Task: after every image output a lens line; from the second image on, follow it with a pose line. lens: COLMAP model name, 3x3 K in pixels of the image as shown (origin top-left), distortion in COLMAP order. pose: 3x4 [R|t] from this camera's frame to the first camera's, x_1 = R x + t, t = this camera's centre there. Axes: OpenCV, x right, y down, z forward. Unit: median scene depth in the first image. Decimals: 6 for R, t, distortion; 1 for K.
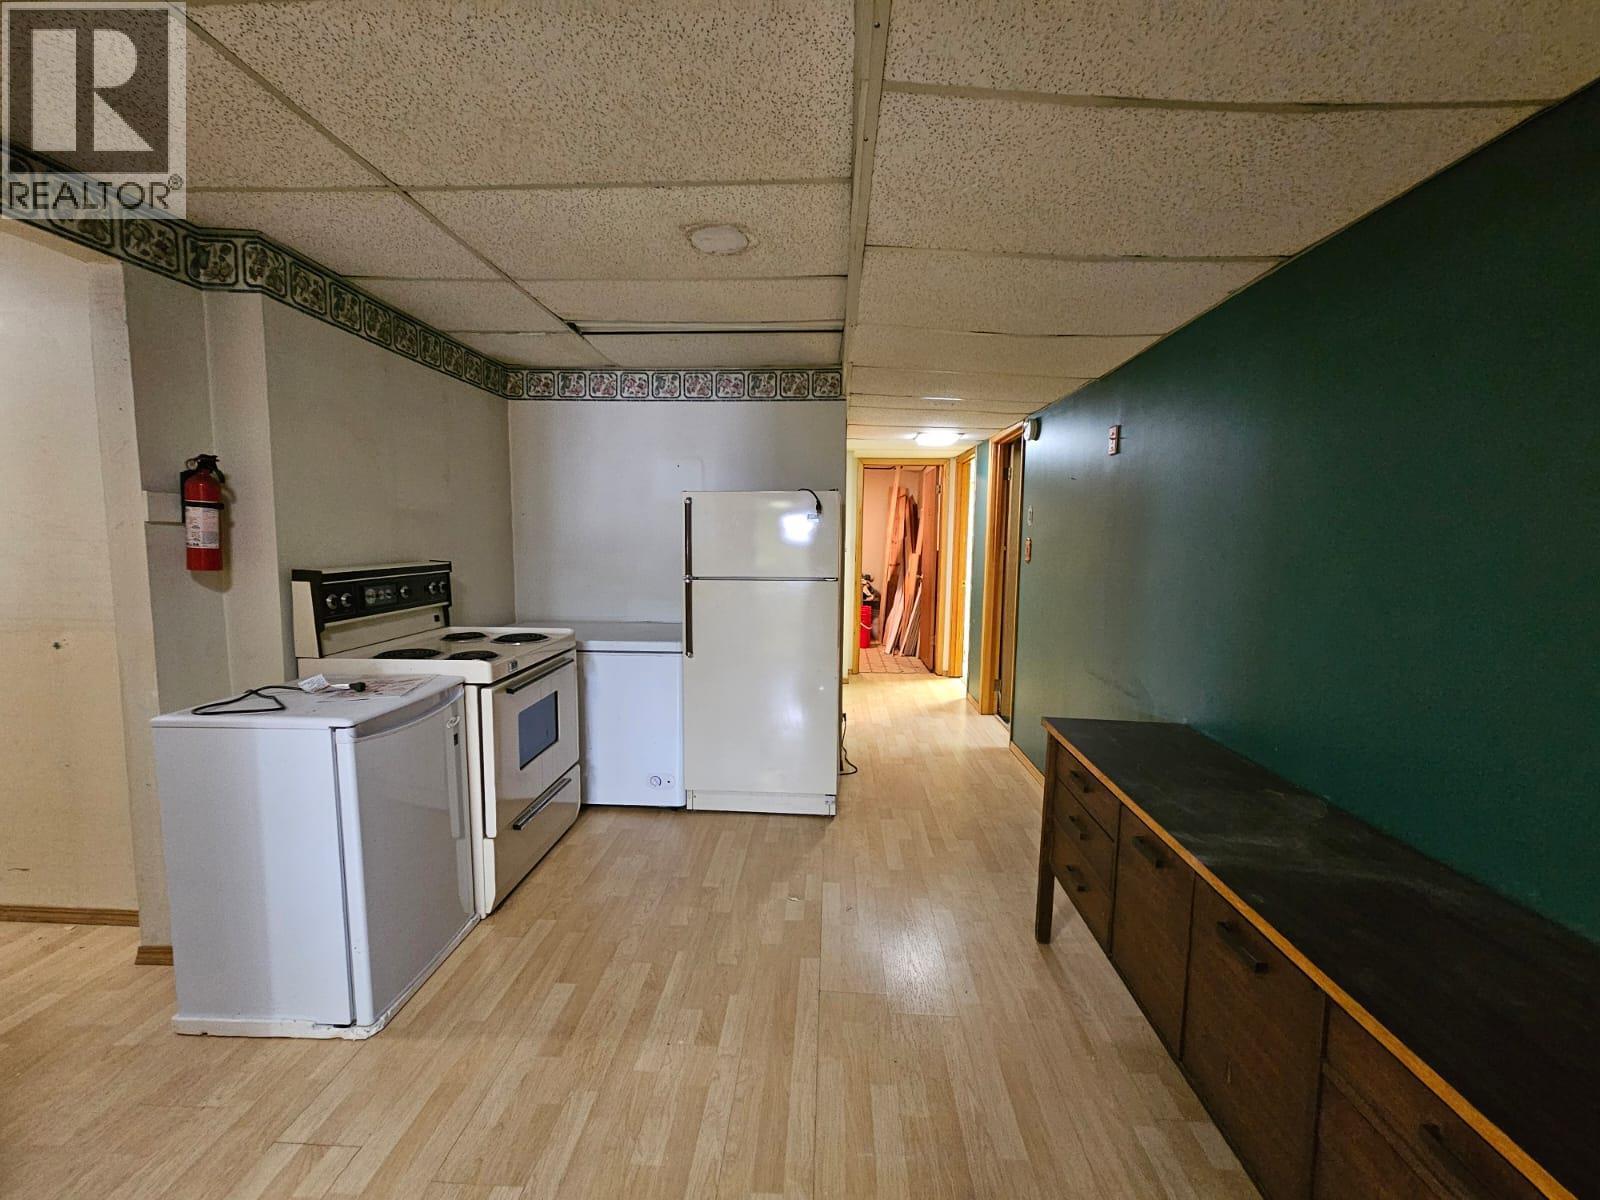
lens RADIAL K [[659.1, 0, 802.9], [0, 659.1, 600.1], [0, 0, 1]] dist [0.000351, -0.000540]
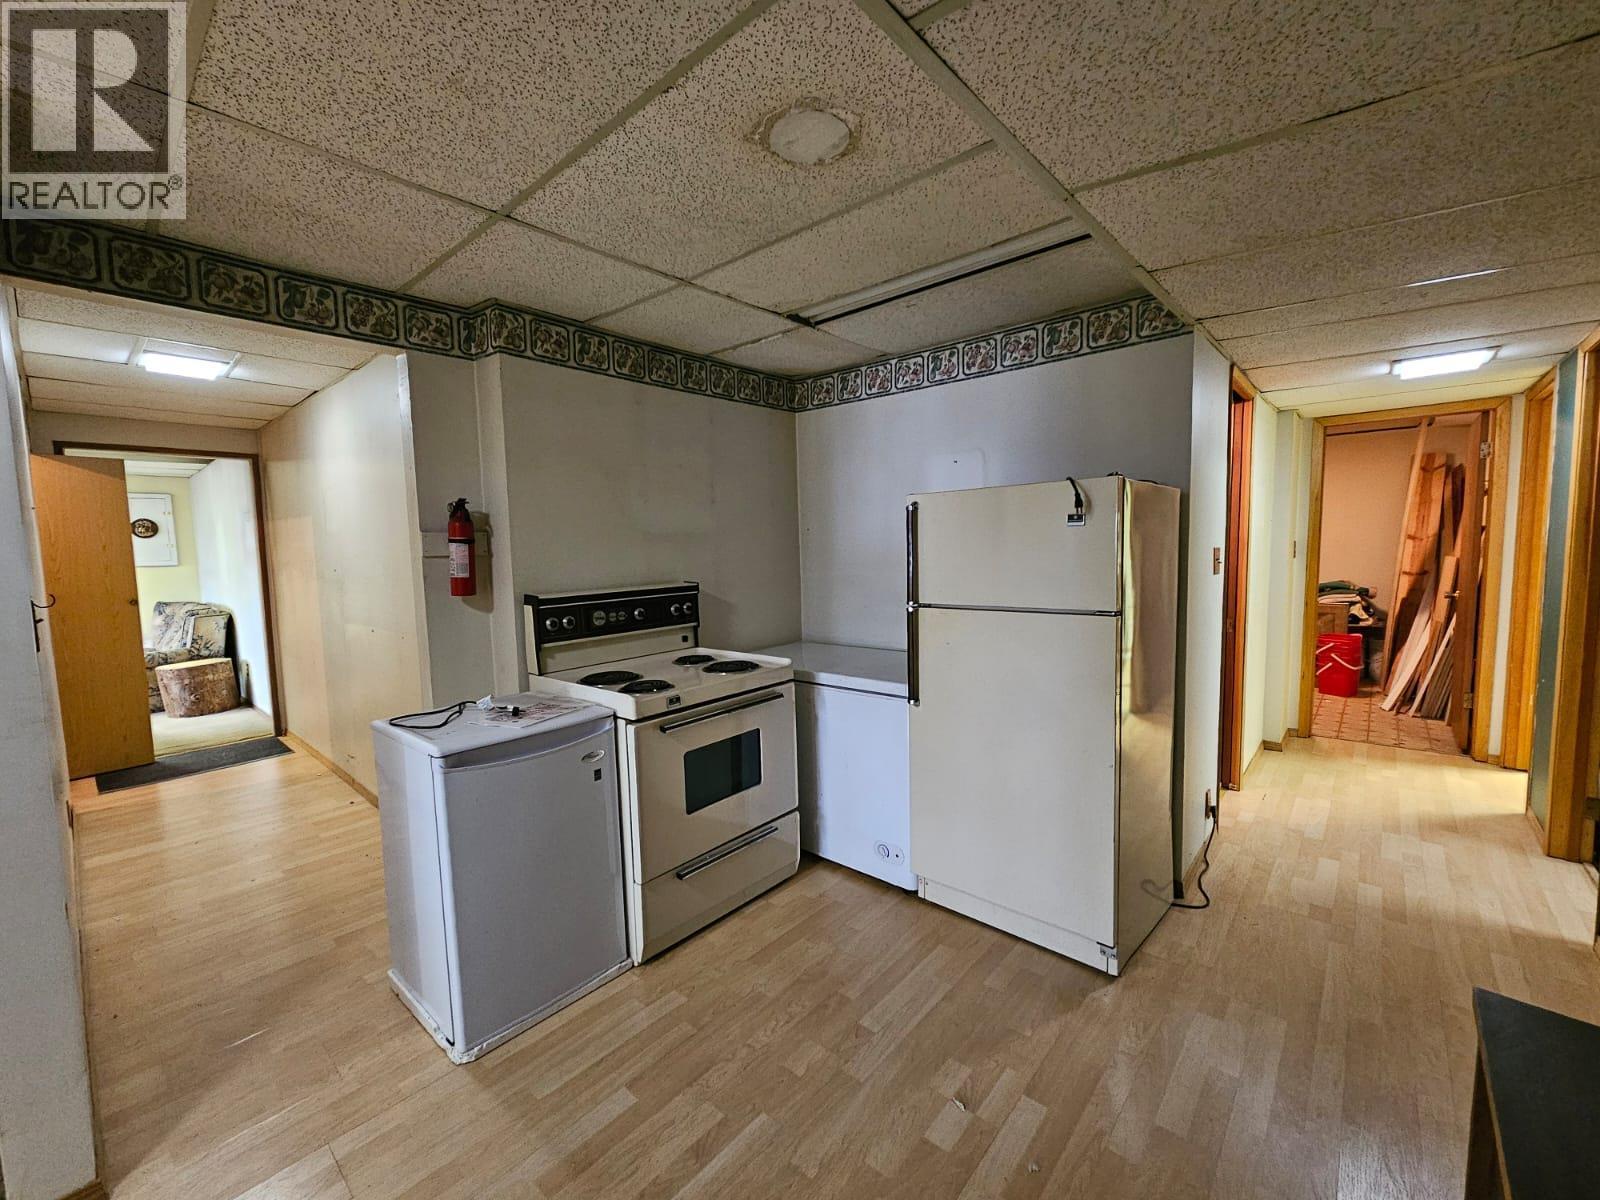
lens RADIAL K [[659.1, 0, 801.5], [0, 659.1, 600.6], [0, 0, 1]] dist [0.000351, -0.000540]
pose [[0.777795, 0.023158, -0.628091, 0.222820], [-0.025940, 0.999652, 0.004734, -0.040522], [0.627982, 0.012610, 0.778125, 0.321562]]
